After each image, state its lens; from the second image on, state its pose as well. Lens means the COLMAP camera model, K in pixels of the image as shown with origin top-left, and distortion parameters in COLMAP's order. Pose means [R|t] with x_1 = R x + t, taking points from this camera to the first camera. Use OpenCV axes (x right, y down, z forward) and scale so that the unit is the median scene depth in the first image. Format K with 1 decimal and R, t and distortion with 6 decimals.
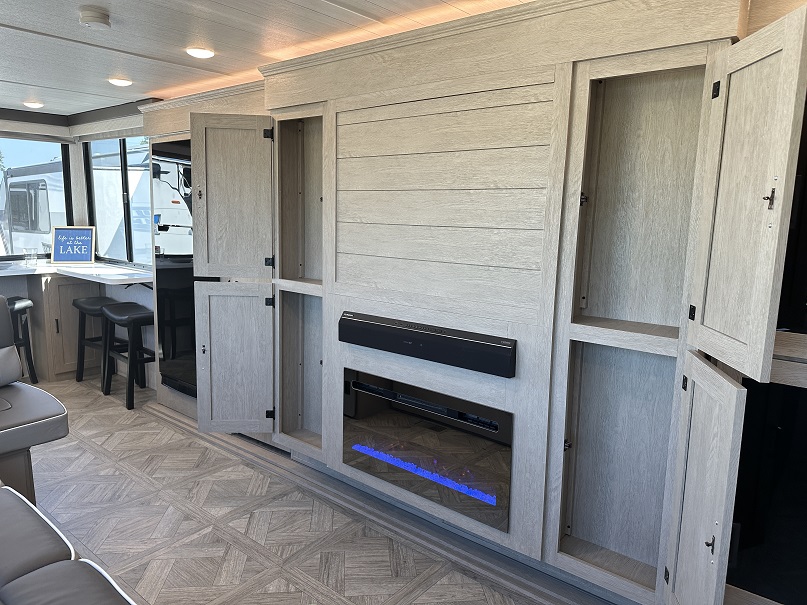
lens RADIAL K [[567.6, 0, 410.4], [0, 567.6, 295.8], [0, 0, 1]] dist [0.057425, -0.062502]
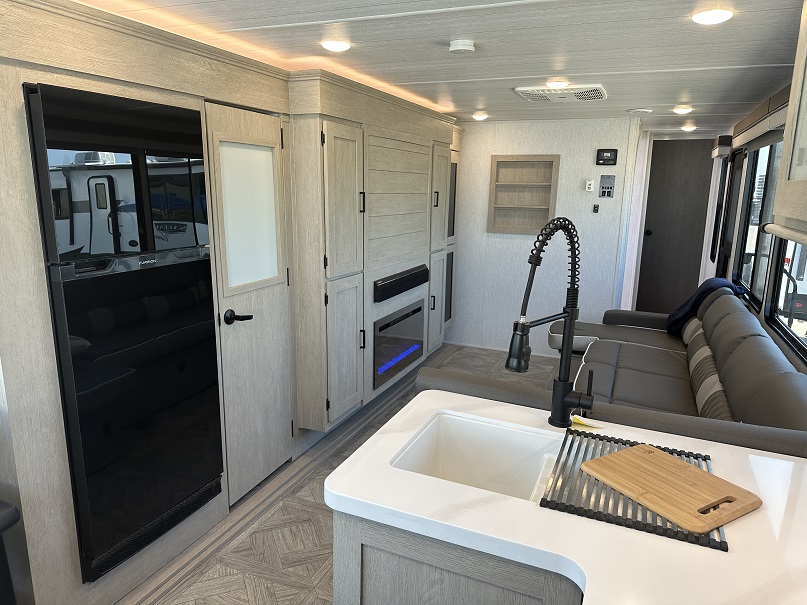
lens RADIAL K [[567.6, 0, 404.6], [0, 567.6, 299.8], [0, 0, 1]] dist [0.057425, -0.062502]
pose [[-0.286654, -0.216890, 0.933160, -1.127241], [0.113985, 0.959397, 0.258003, -0.218281], [-0.951229, 0.180324, -0.250292, 1.007552]]
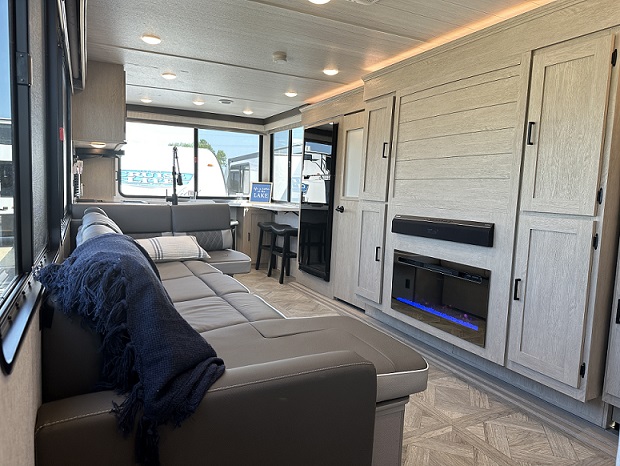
lens RADIAL K [[436.1, 0, 310.7], [0, 436.1, 231.2], [0, 0, 1]] dist [0.057425, -0.062502]
pose [[0.914865, 0.053229, -0.400237, 0.130390], [-0.080228, 0.995471, -0.050994, 0.126106], [0.395710, 0.078763, 0.914992, -0.208909]]
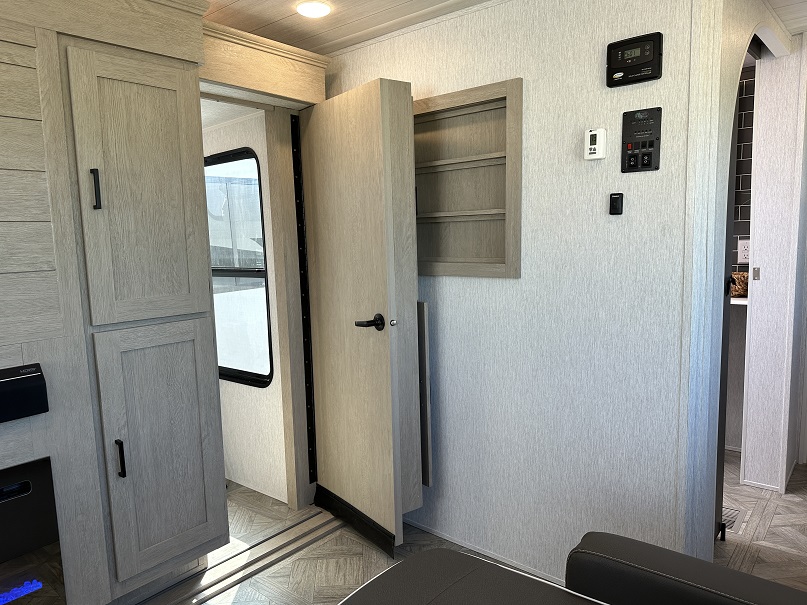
lens RADIAL K [[567.6, 0, 403.1], [0, 567.6, 294.6], [0, 0, 1]] dist [0.057425, -0.062502]
pose [[0.014582, -0.133523, 0.990938, -0.355806], [0.174304, 0.976209, 0.128974, -0.017738], [-0.984584, 0.170844, 0.037508, 0.280583]]
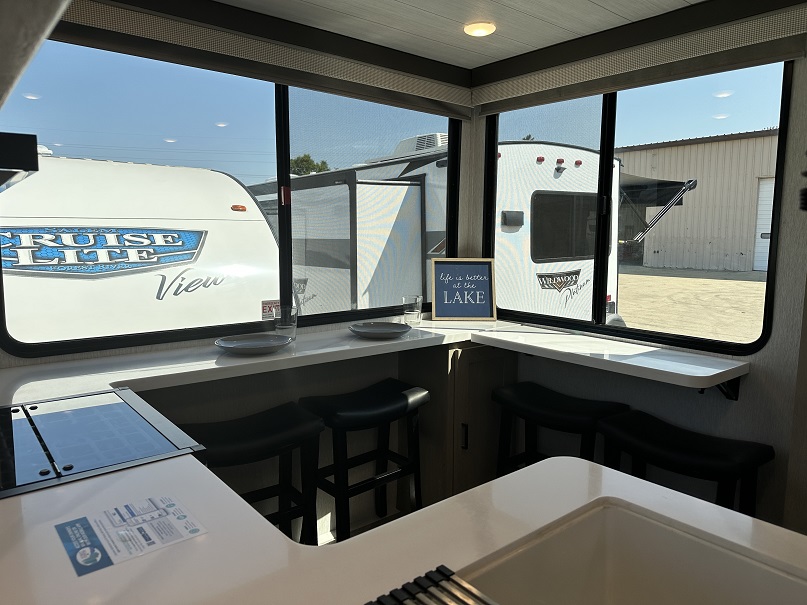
lens RADIAL K [[567.6, 0, 401.9], [0, 567.6, 297.0], [0, 0, 1]] dist [0.057425, -0.062502]
pose [[0.981530, 0.010162, -0.191038, -0.819979], [-0.018266, 0.999004, -0.040705, -0.084891], [0.190434, 0.043443, 0.980738, 0.631834]]
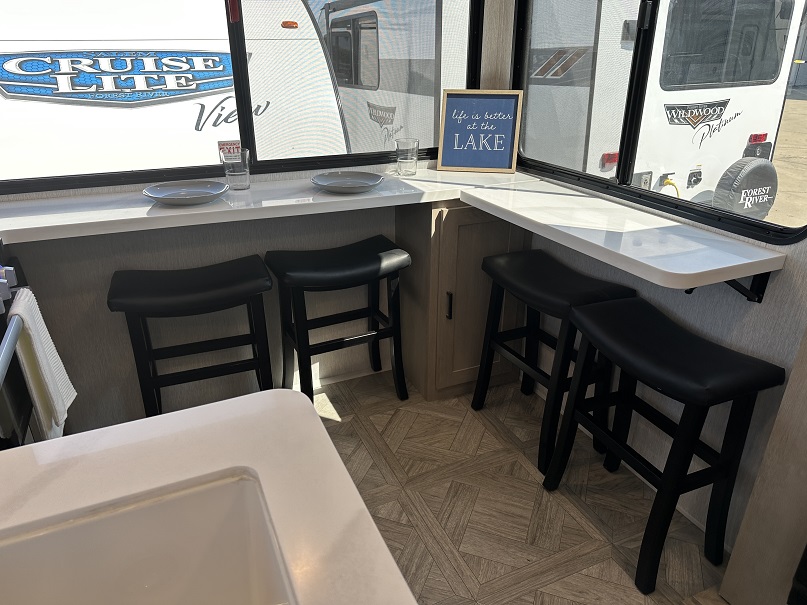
lens RADIAL K [[567.6, 0, 403.2], [0, 567.6, 306.3], [0, 0, 1]] dist [0.057425, -0.062502]
pose [[0.894796, 0.164060, -0.415240, -0.641332], [-0.048945, 0.960480, 0.274010, -0.115692], [0.443784, -0.224859, 0.867464, 0.797023]]
